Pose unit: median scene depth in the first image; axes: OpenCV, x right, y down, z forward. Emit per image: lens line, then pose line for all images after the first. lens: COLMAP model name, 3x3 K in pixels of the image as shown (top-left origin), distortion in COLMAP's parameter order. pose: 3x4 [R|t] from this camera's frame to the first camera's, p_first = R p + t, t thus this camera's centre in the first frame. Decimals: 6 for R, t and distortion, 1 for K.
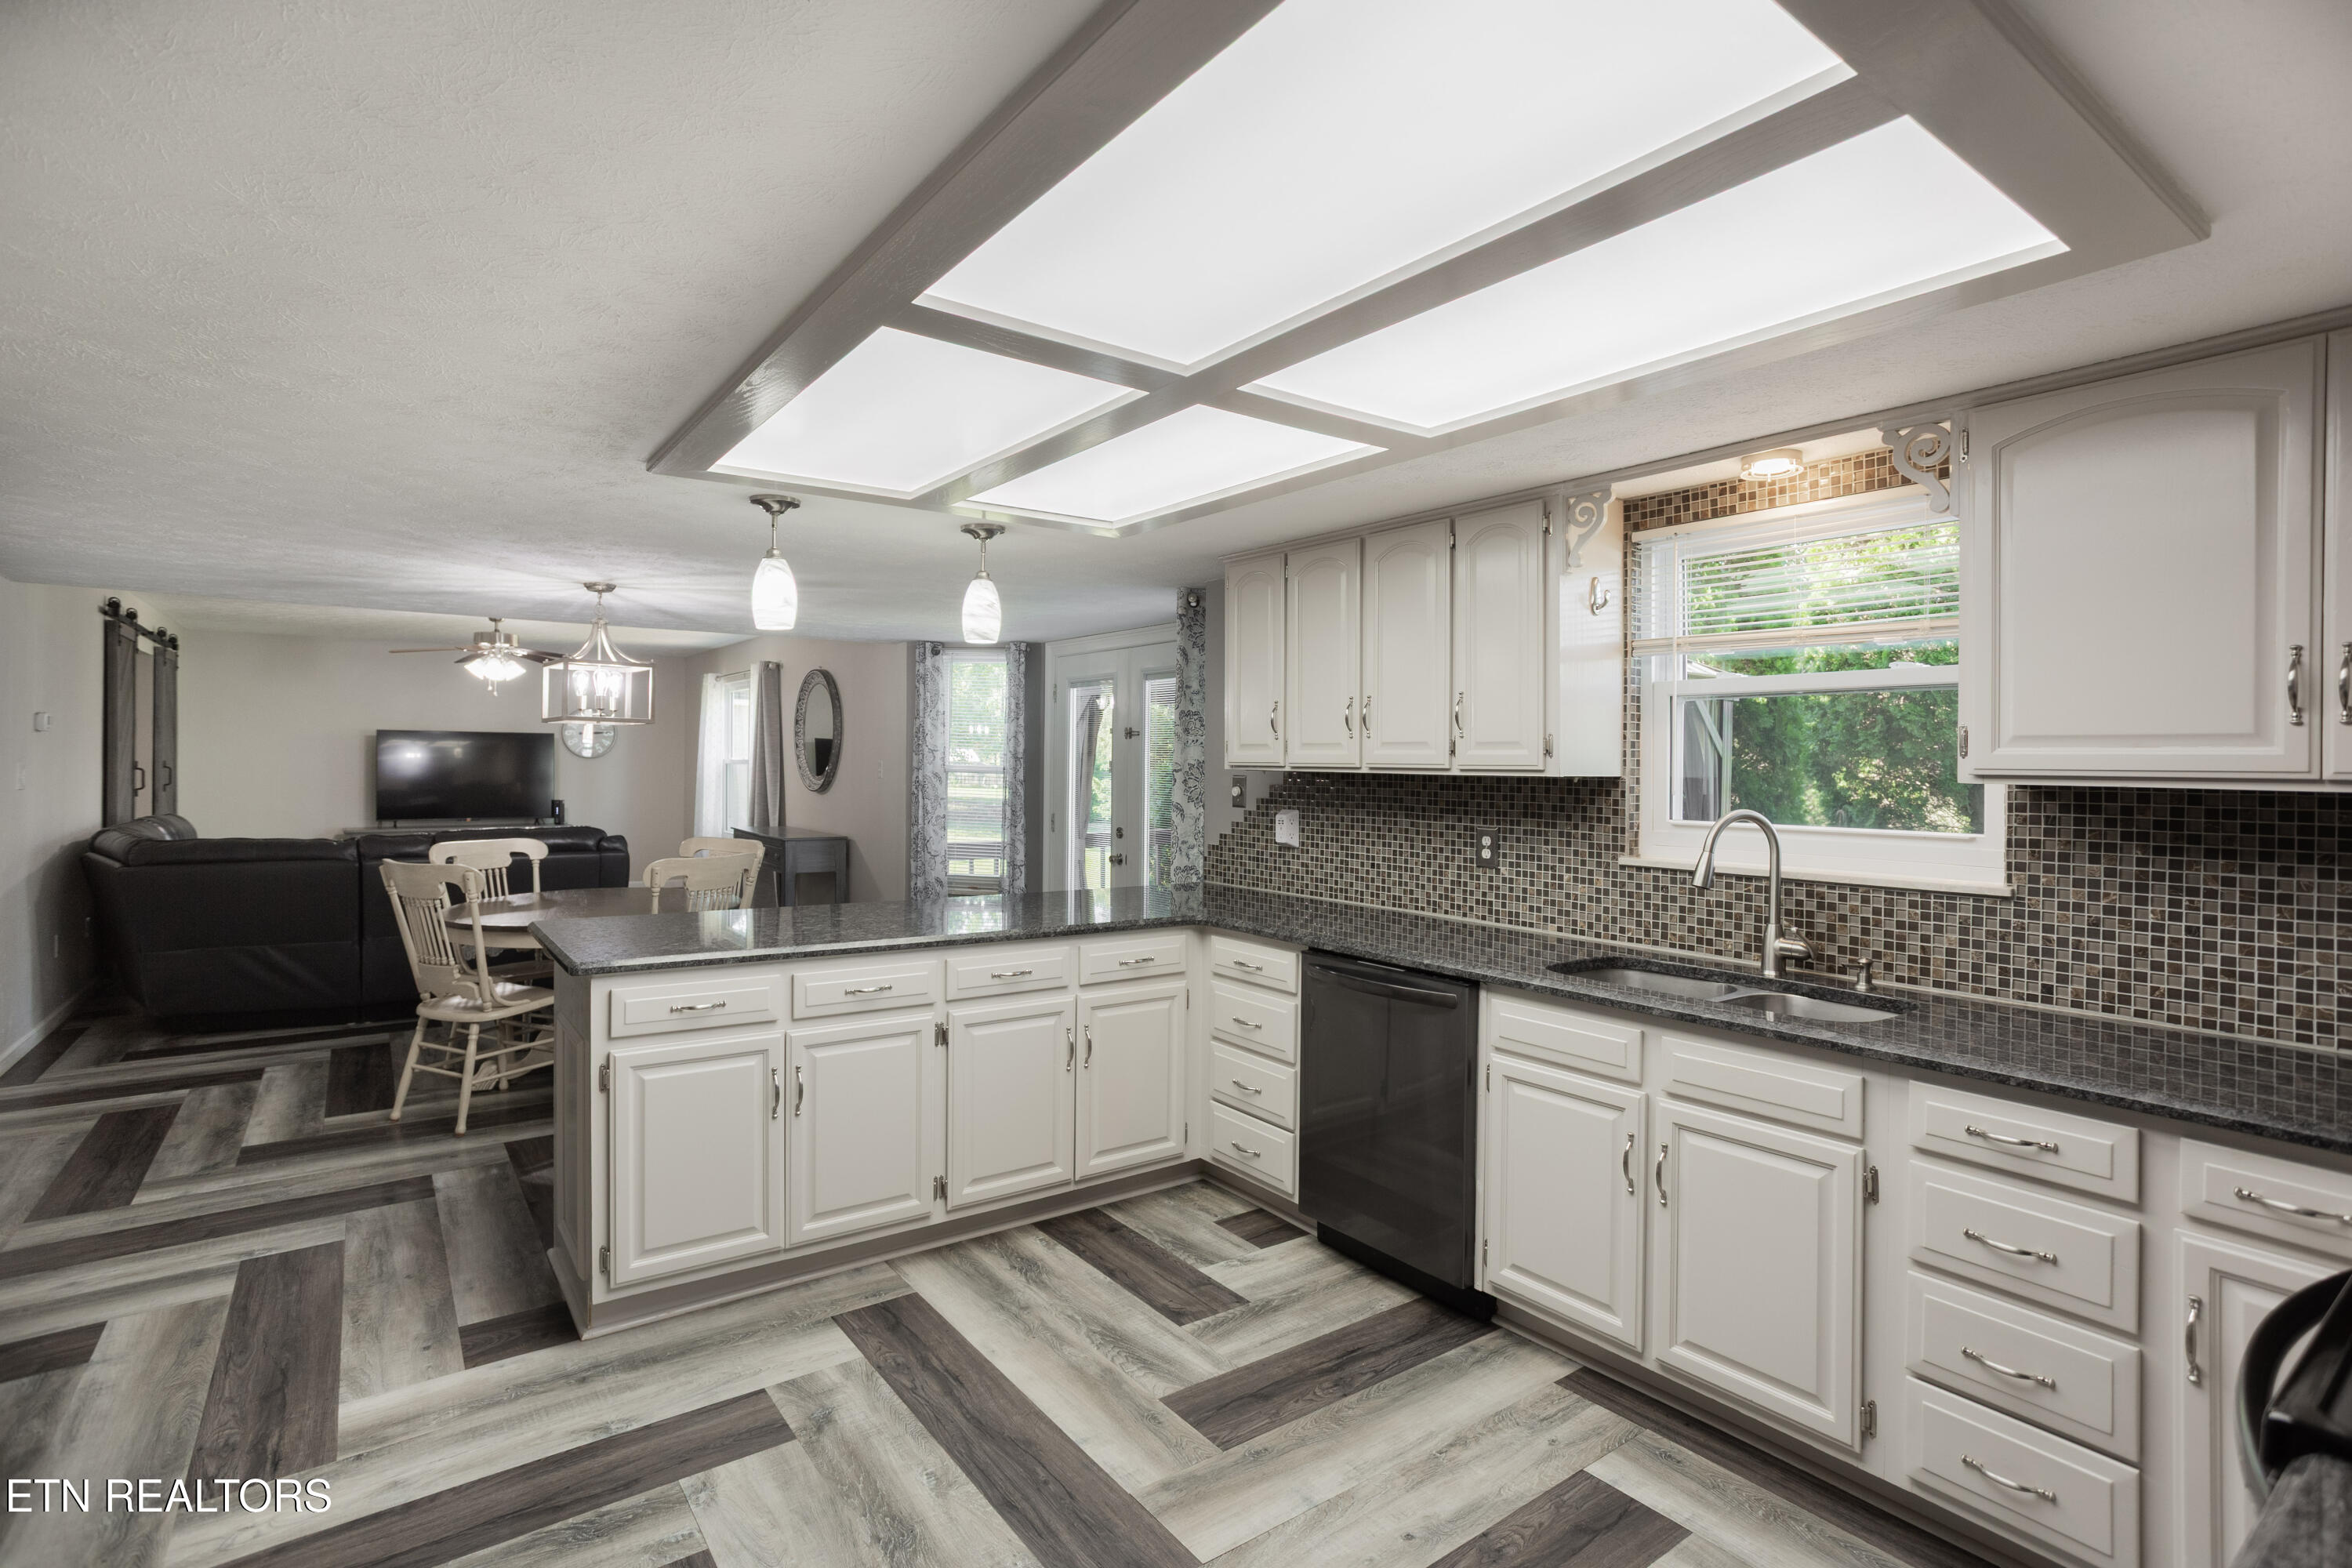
lens RADIAL K [[1140.4, 0, 1163.5], [0, 1140.4, 764.6], [0, 0, 1]] dist [-0.058190, 0.038772]
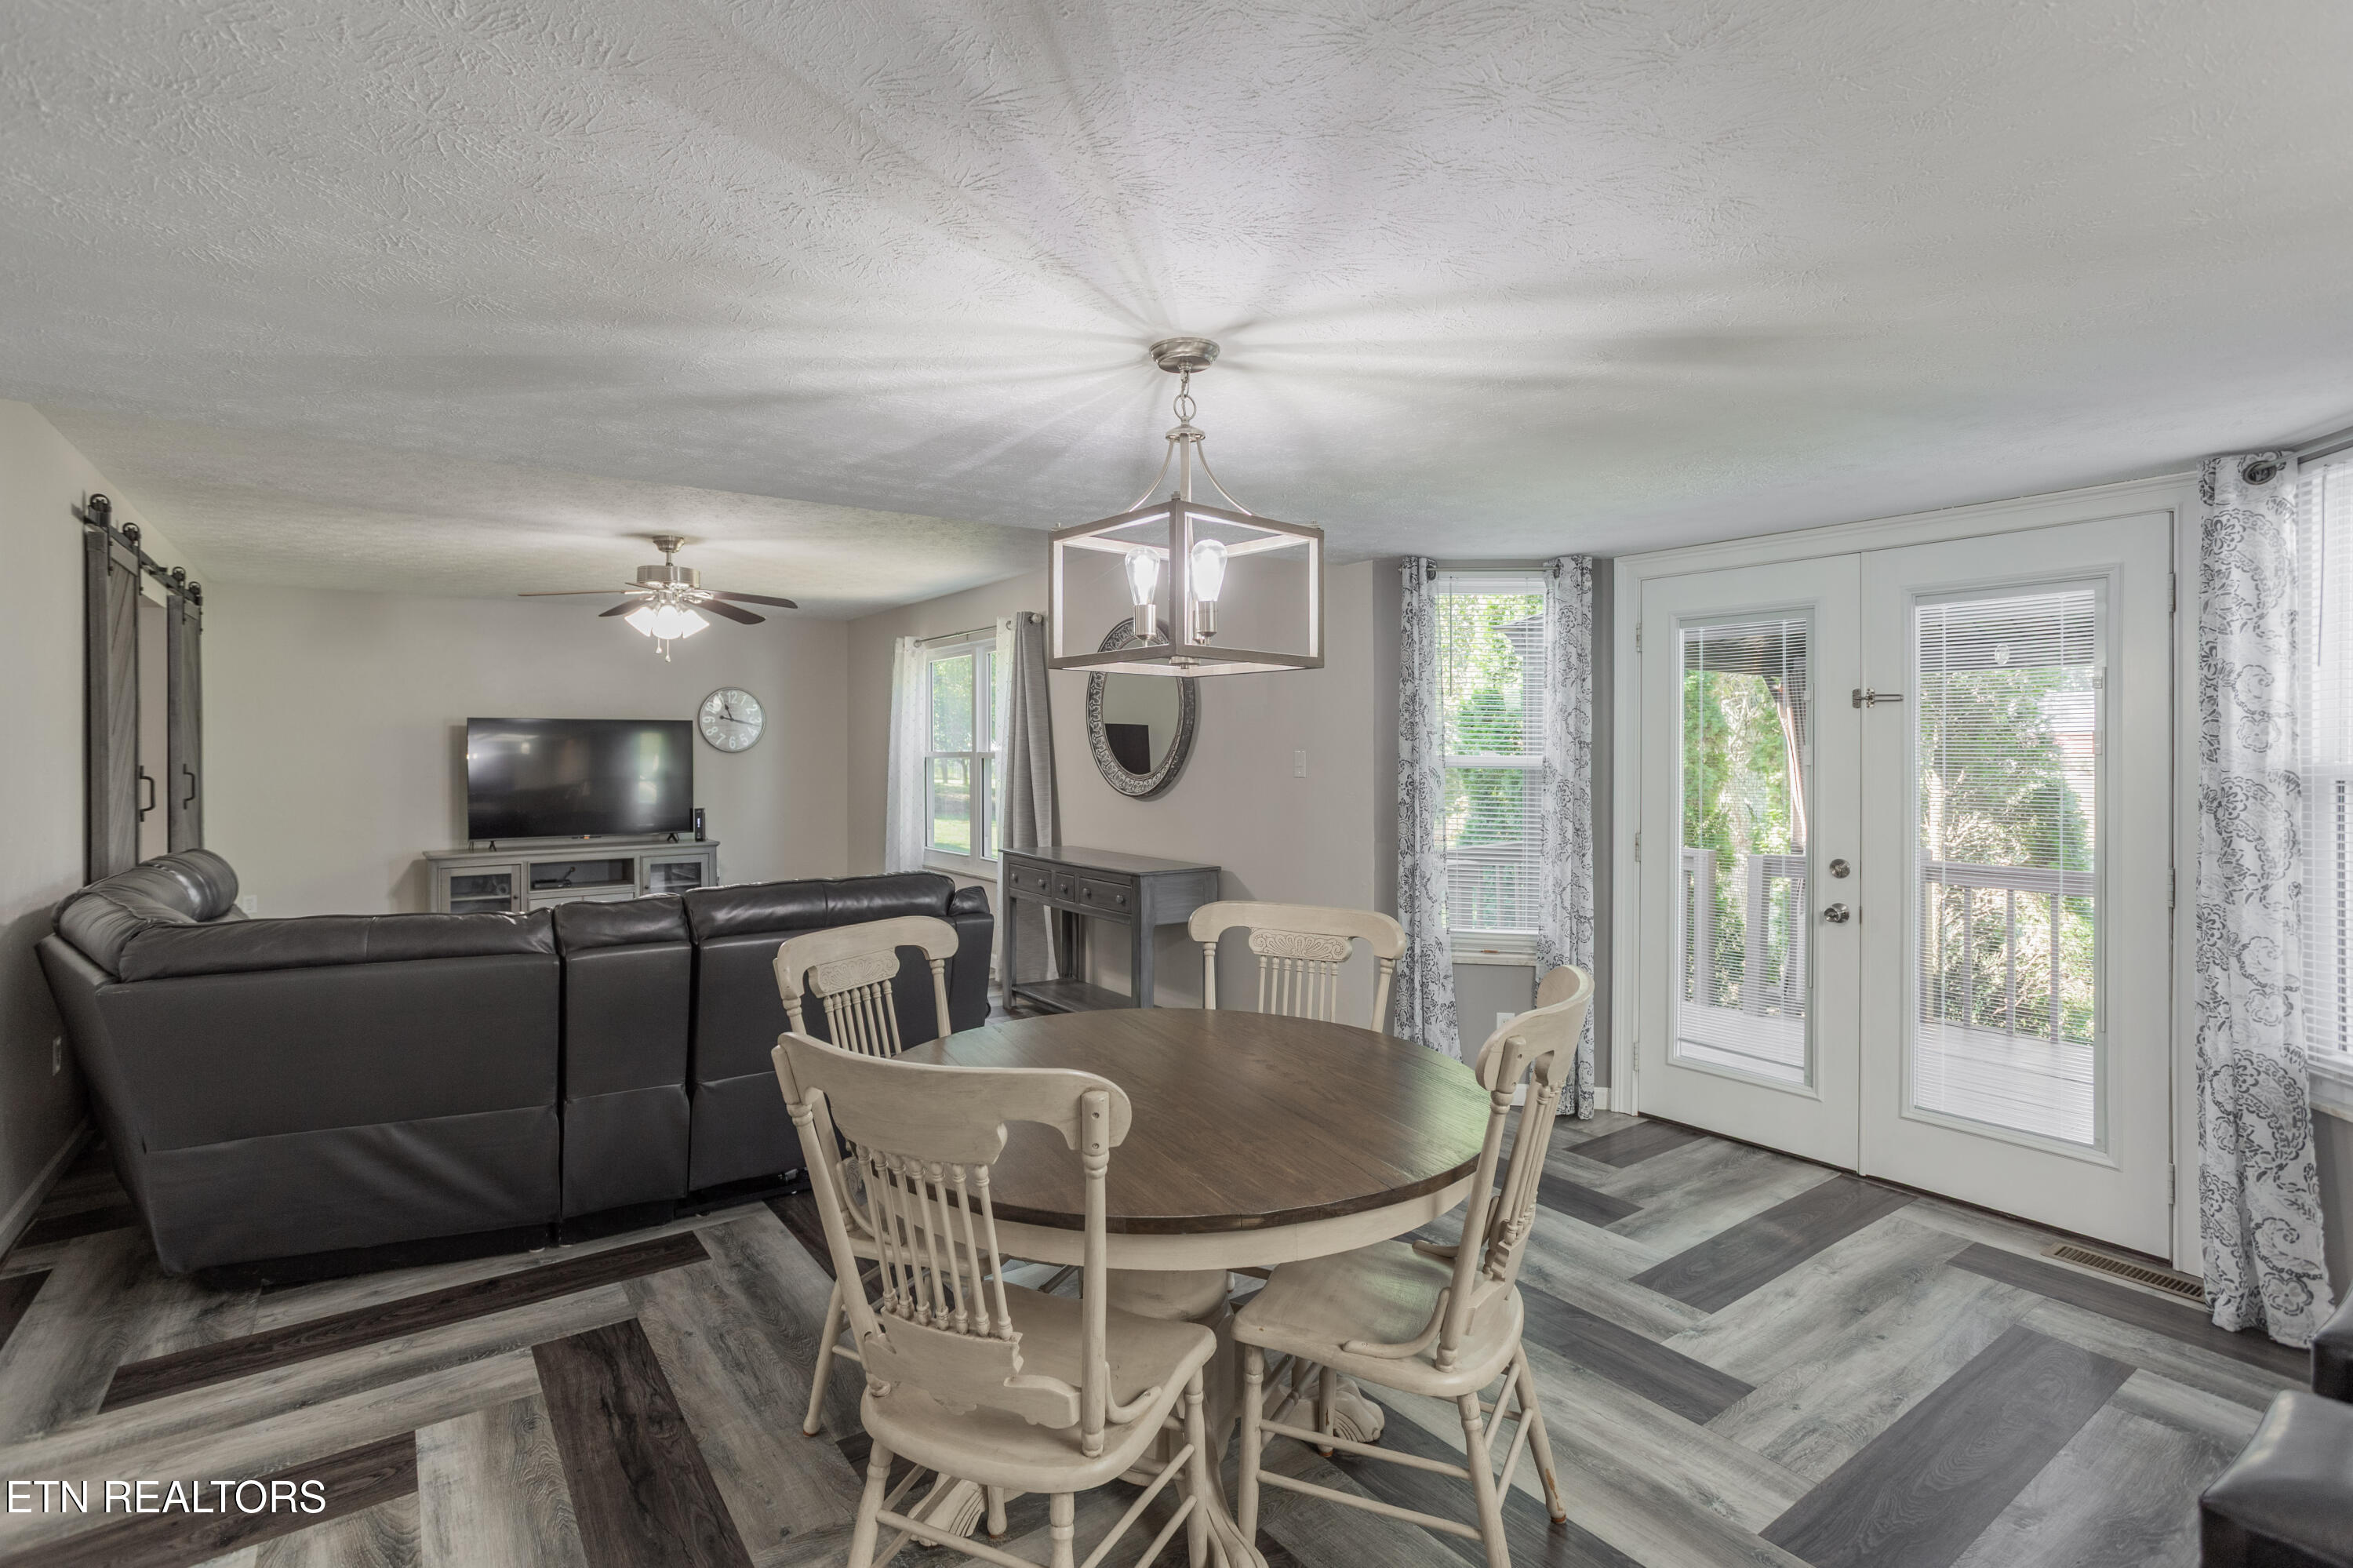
lens RADIAL K [[1149.3, 0, 1174.6], [0, 1149.3, 751.4], [0, 0, 1]] dist [-0.053462, 0.033469]
pose [[0.999902, -0.012207, -0.006890, -0.333618], [0.012205, 0.999925, -0.000414, -0.003745], [0.006894, 0.000330, 0.999976, 0.370046]]
